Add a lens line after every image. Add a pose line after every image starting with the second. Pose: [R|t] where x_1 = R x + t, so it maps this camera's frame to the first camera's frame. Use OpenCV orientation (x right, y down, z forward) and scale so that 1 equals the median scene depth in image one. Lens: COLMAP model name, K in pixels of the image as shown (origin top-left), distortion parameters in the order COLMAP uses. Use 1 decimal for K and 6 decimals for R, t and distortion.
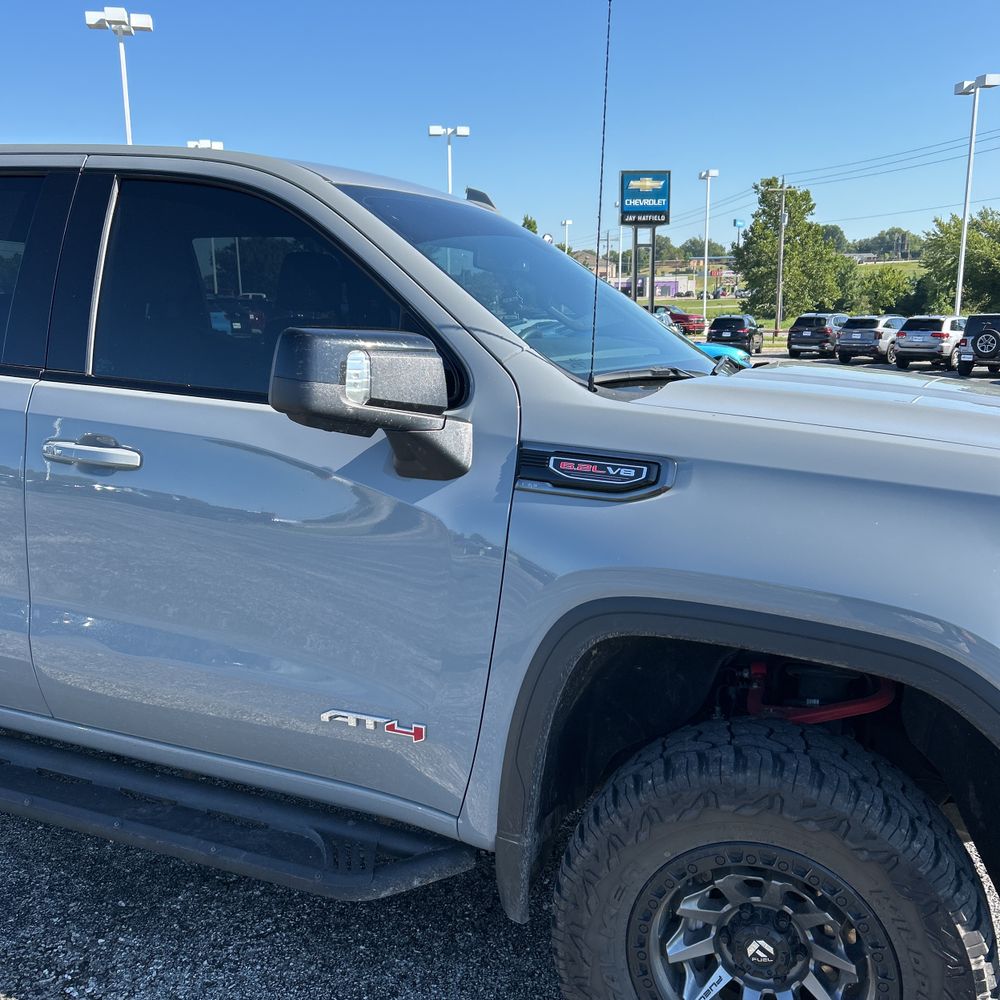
lens RADIAL K [[999.6, 0, 500.6], [0, 999.6, 497.7], [0, 0, 1]] dist [0.018936, 0.000000]
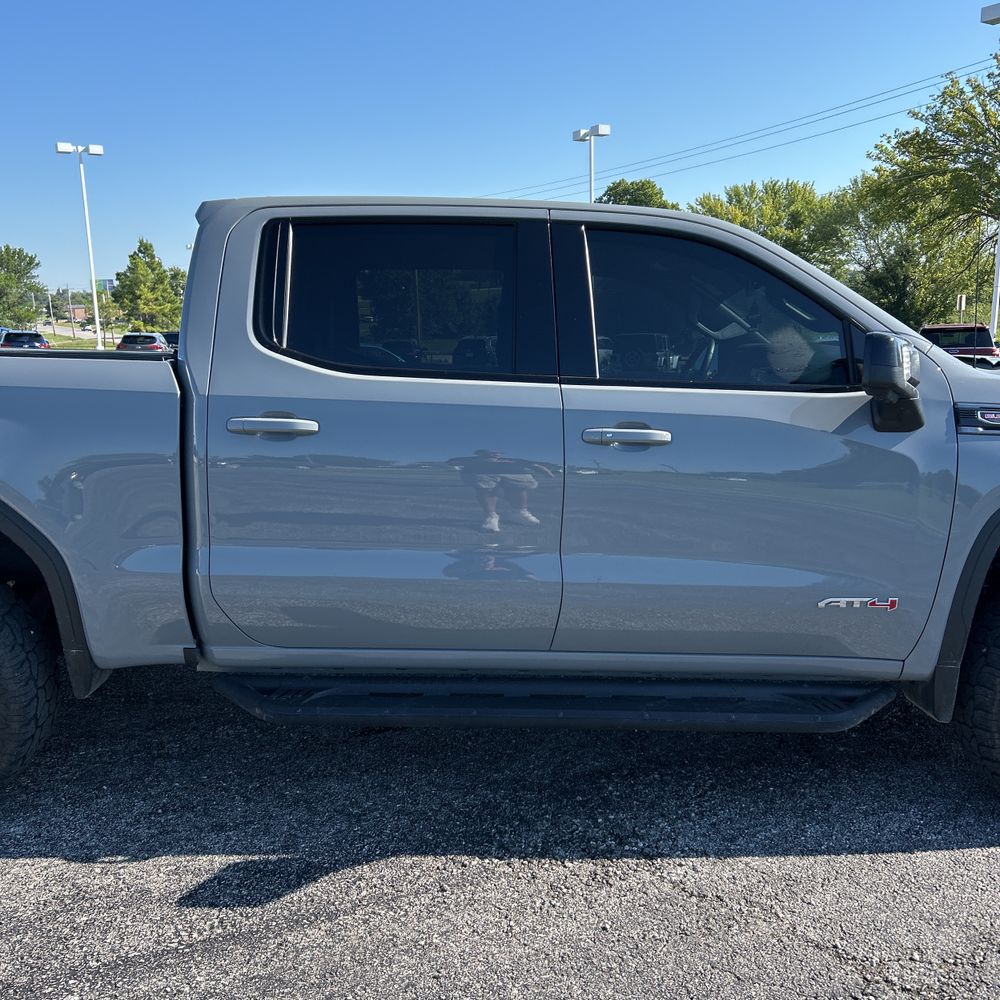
lens RADIAL K [[999.6, 0, 502.7], [0, 999.6, 505.6], [0, 0, 1]] dist [0.018936, 0.000000]
pose [[0.931344, -0.079859, 0.355276, -1.200772], [0.086005, 0.996294, -0.001513, 0.043753], [-0.353839, 0.031965, 0.934760, -0.206668]]
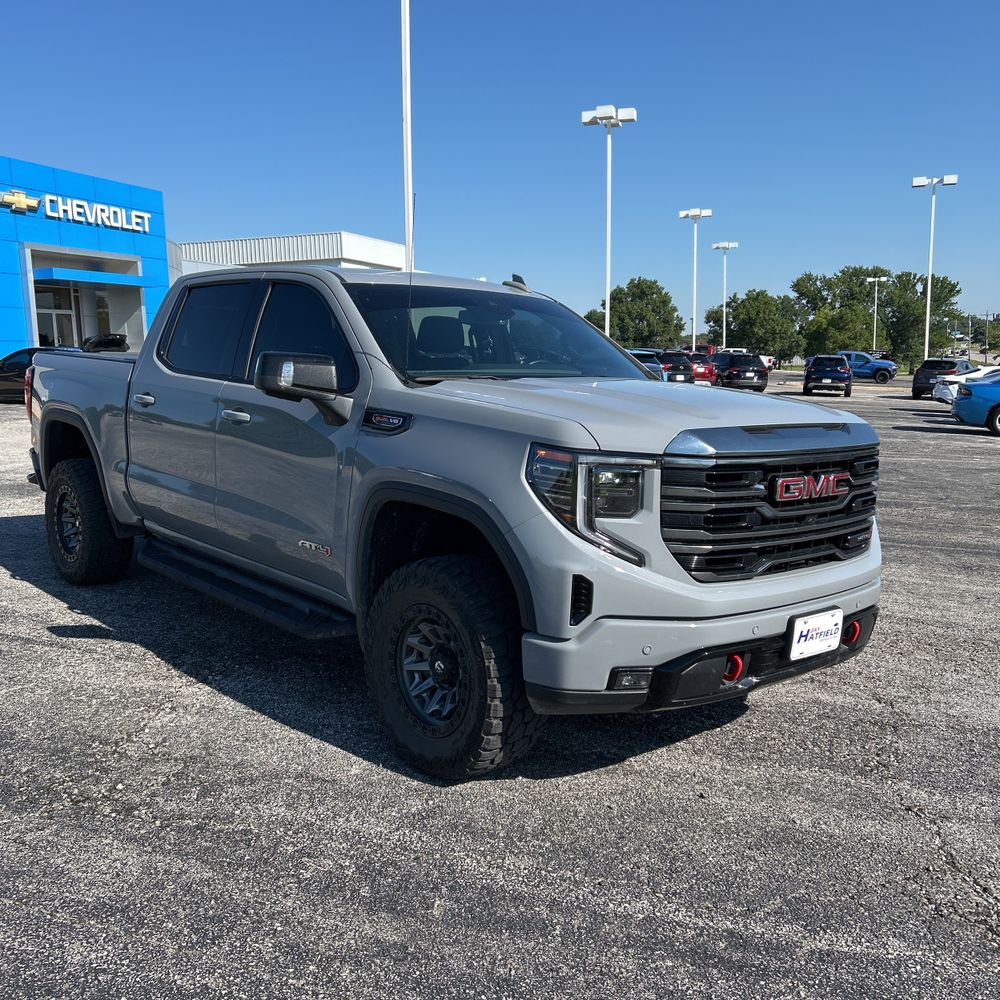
lens RADIAL K [[999.6, 0, 506.7], [0, 999.6, 494.1], [0, 0, 1]] dist [0.018936, 0.000000]
pose [[0.886600, 0.056726, -0.459044, 1.223853], [-0.083694, 0.995744, -0.038598, 0.176288], [0.454901, 0.072640, 0.887574, -0.678317]]
